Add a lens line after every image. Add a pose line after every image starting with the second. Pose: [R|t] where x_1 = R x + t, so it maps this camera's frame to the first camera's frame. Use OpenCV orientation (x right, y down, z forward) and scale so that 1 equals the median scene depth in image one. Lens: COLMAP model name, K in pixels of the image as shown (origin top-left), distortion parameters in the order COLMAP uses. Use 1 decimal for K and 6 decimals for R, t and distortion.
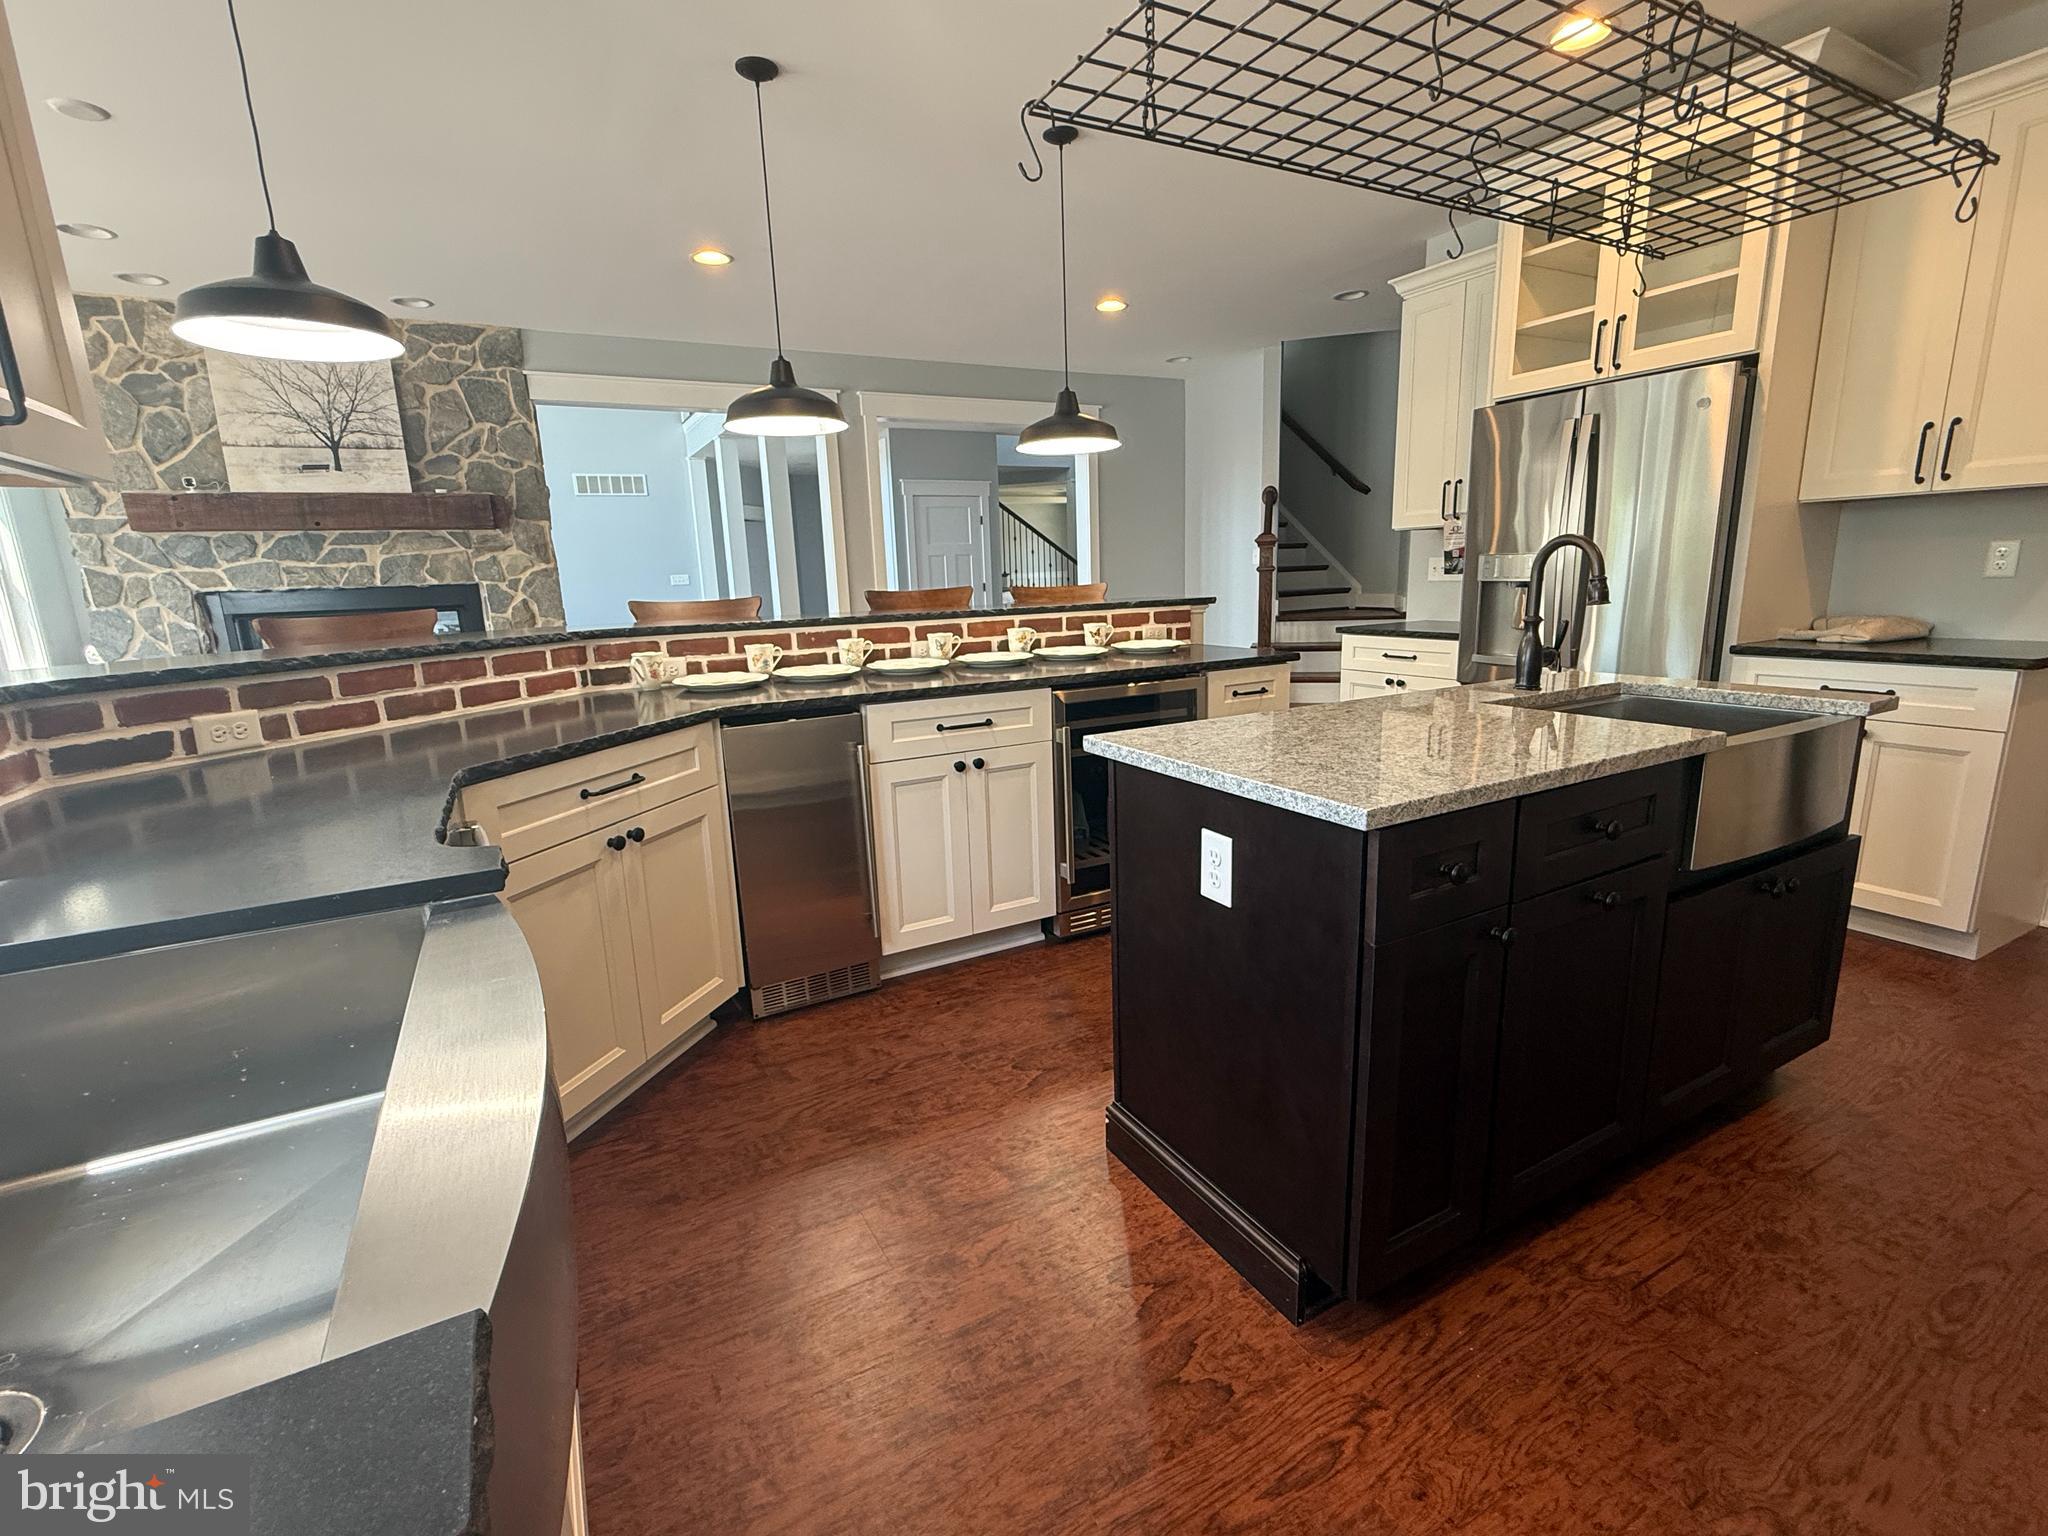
lens RADIAL K [[924.7, 0, 1027.6], [0, 924.7, 768.3], [0, 0, 1]] dist [0.000572, 0.000273]
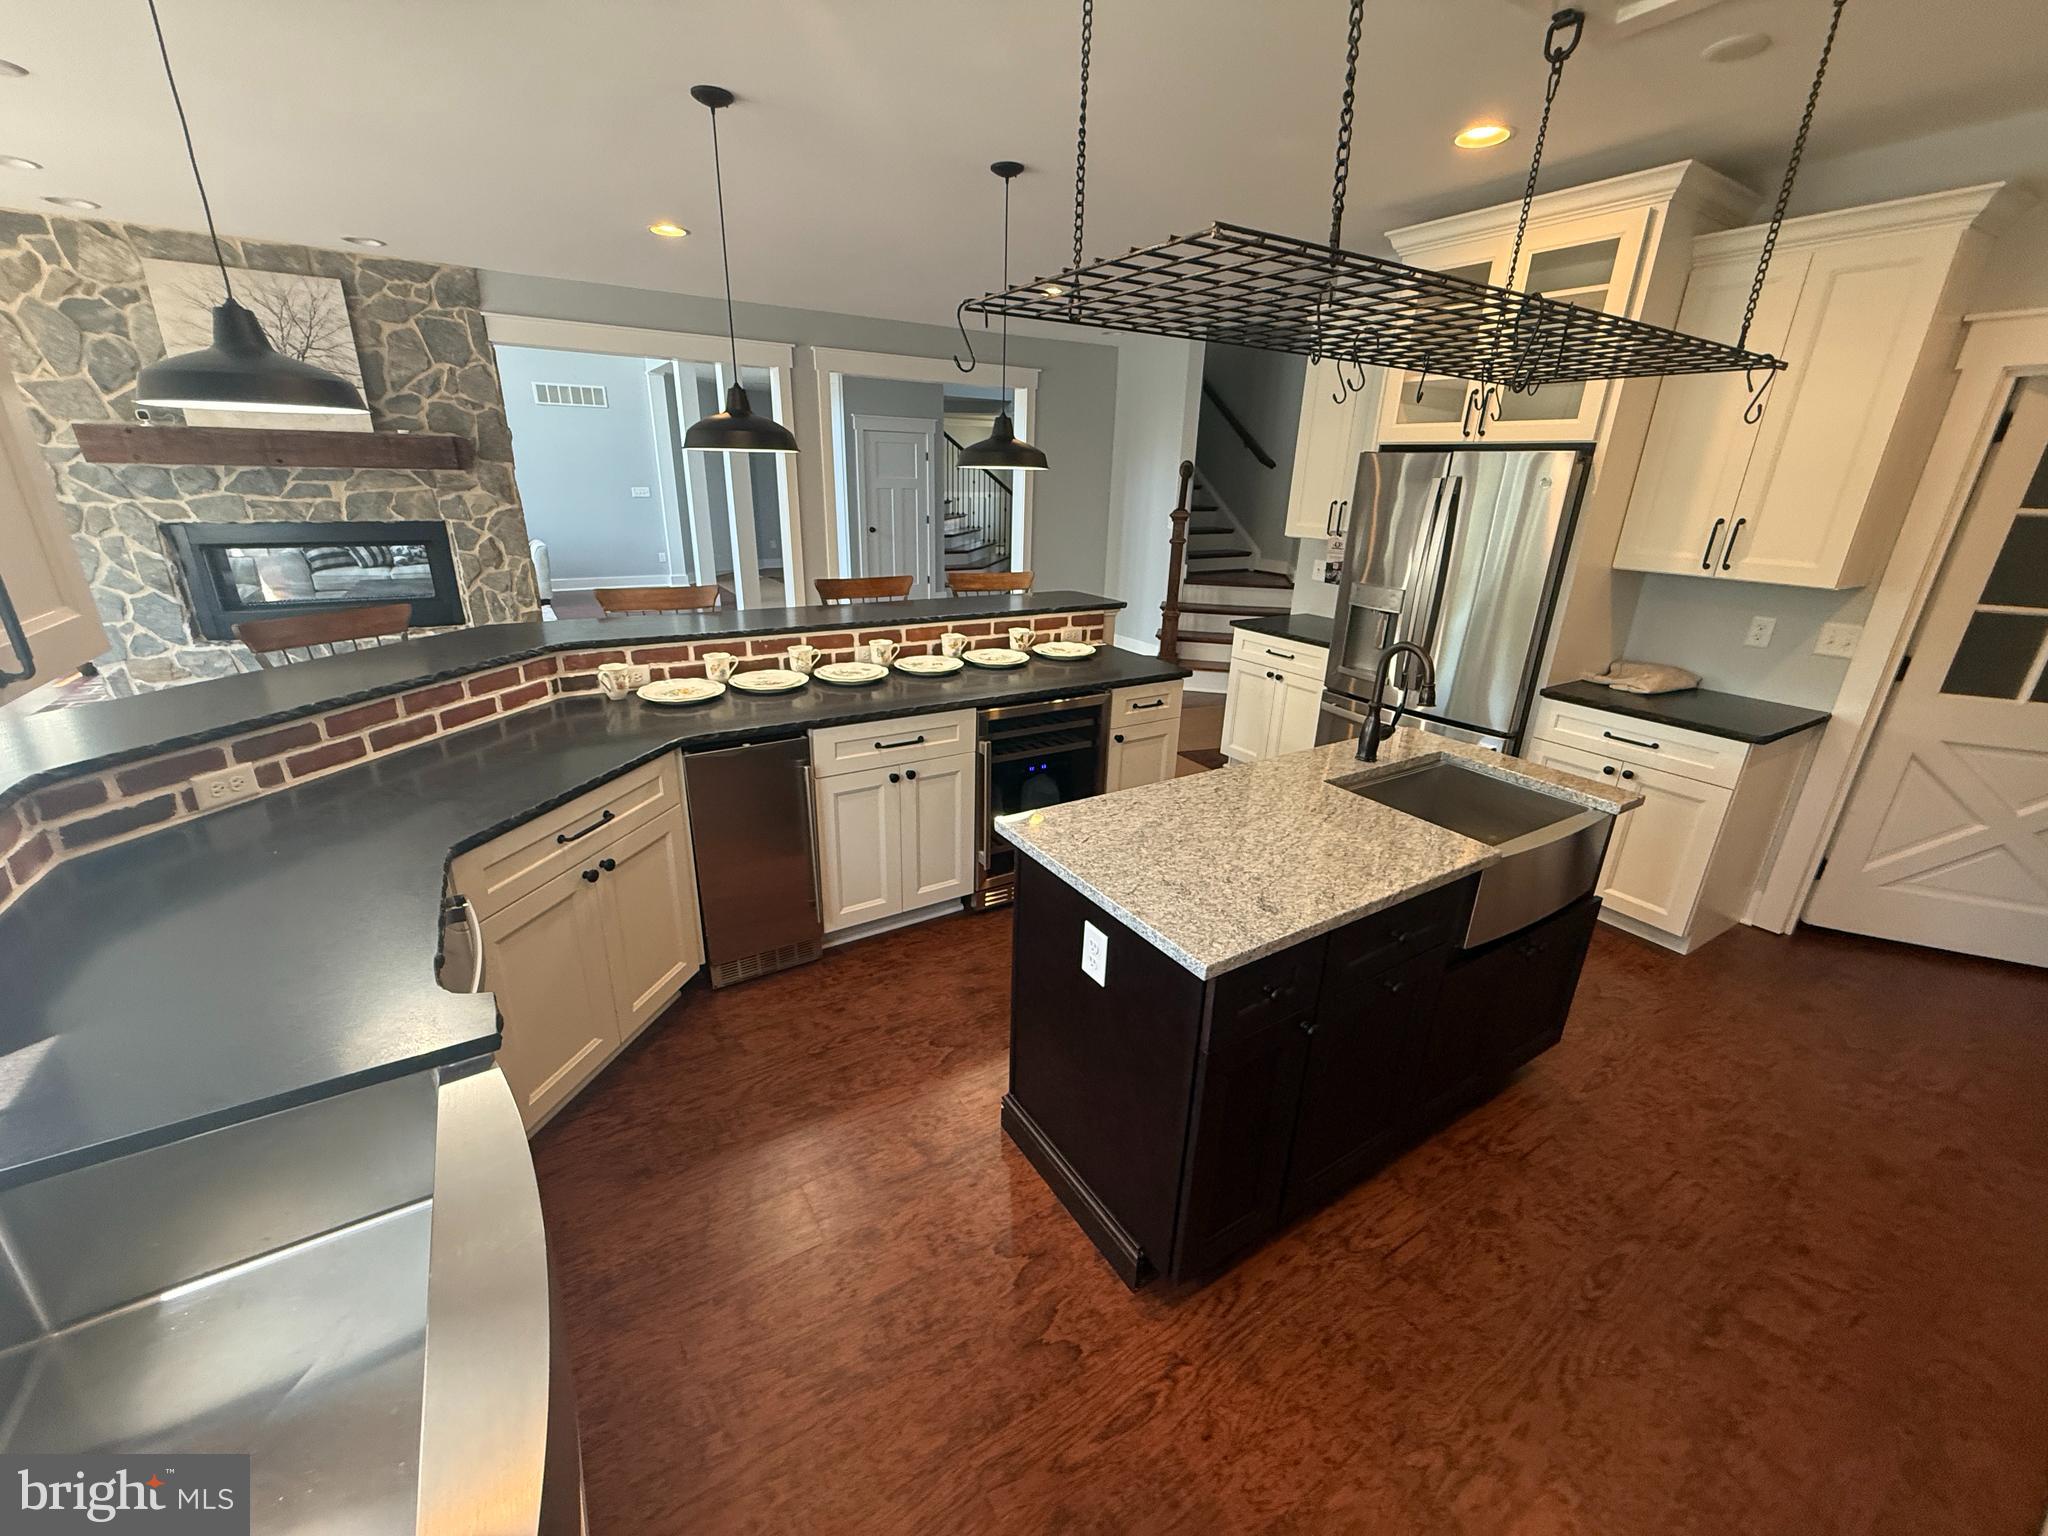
lens RADIAL K [[818.1, 0, 1022.9], [0, 818.1, 768.9], [0, 0, 1]] dist [-0.000258, 0.000955]
pose [[0.996375, 0.036801, 0.076694, 0.009556], [-0.046878, 0.989866, 0.134042, -0.177594], [-0.070984, -0.137152, 0.988003, -0.026855]]
